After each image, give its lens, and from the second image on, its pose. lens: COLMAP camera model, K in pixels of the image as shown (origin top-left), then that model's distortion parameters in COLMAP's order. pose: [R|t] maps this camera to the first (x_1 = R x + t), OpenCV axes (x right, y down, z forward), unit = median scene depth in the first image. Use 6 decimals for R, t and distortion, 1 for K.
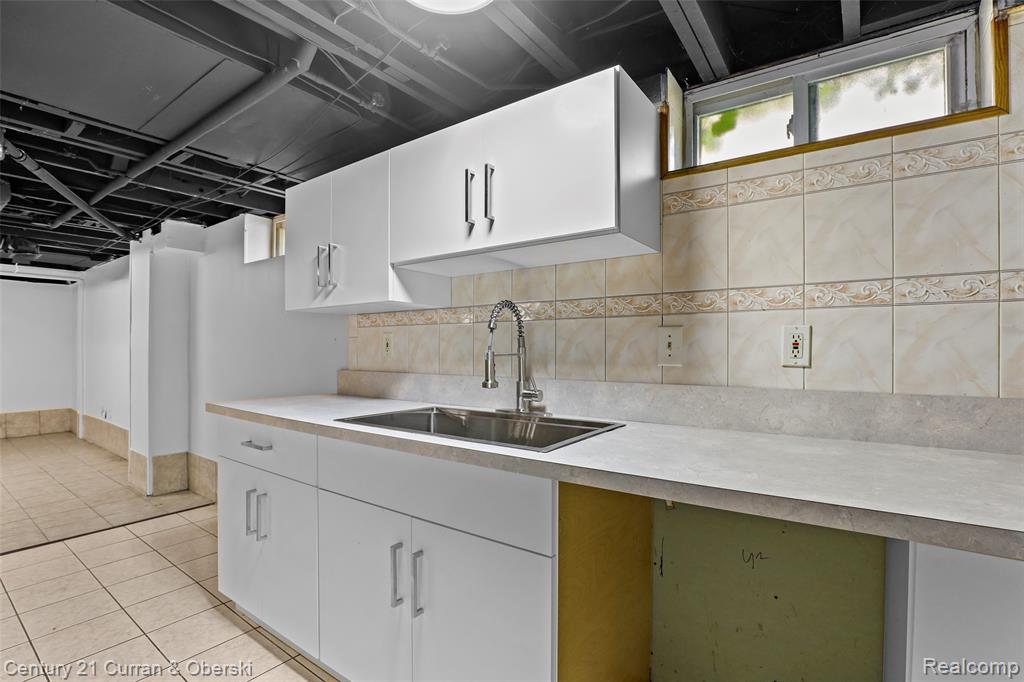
lens RADIAL K [[483.4, 0, 507.1], [0, 483.4, 348.7], [0, 0, 1]] dist [-0.029121, 0.000965]
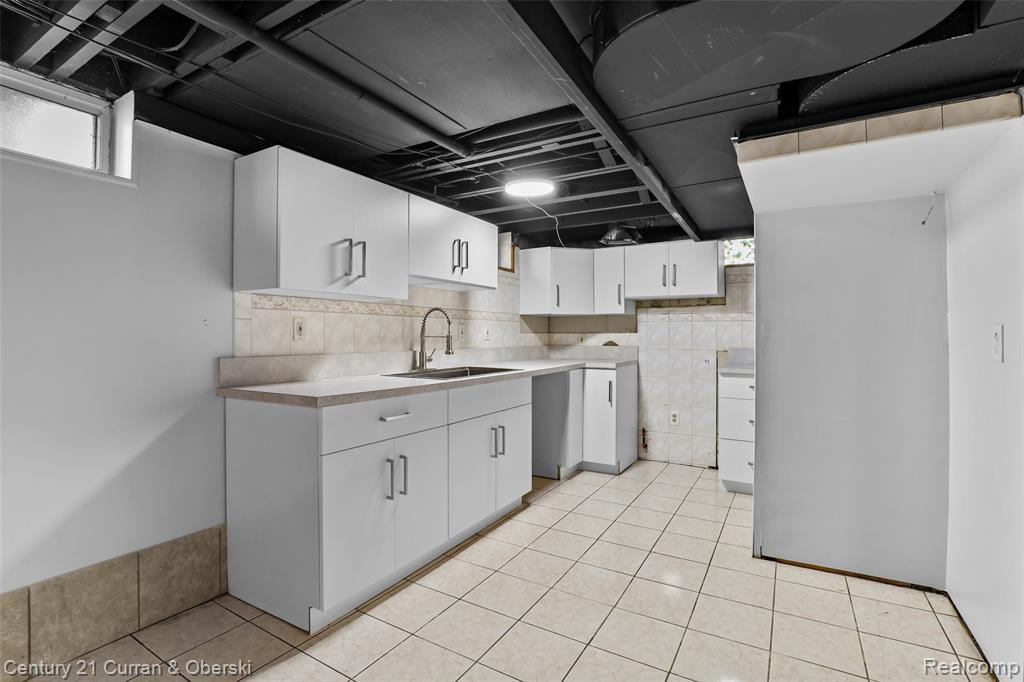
lens RADIAL K [[475.7, 0, 511.0], [0, 475.7, 337.5], [0, 0, 1]] dist [-0.046776, 0.009771]
pose [[-0.096694, 0.003061, 0.995309, -1.476067], [0.008176, 0.999964, -0.002281, 0.019211], [-0.995281, 0.007917, -0.096715, 0.738285]]
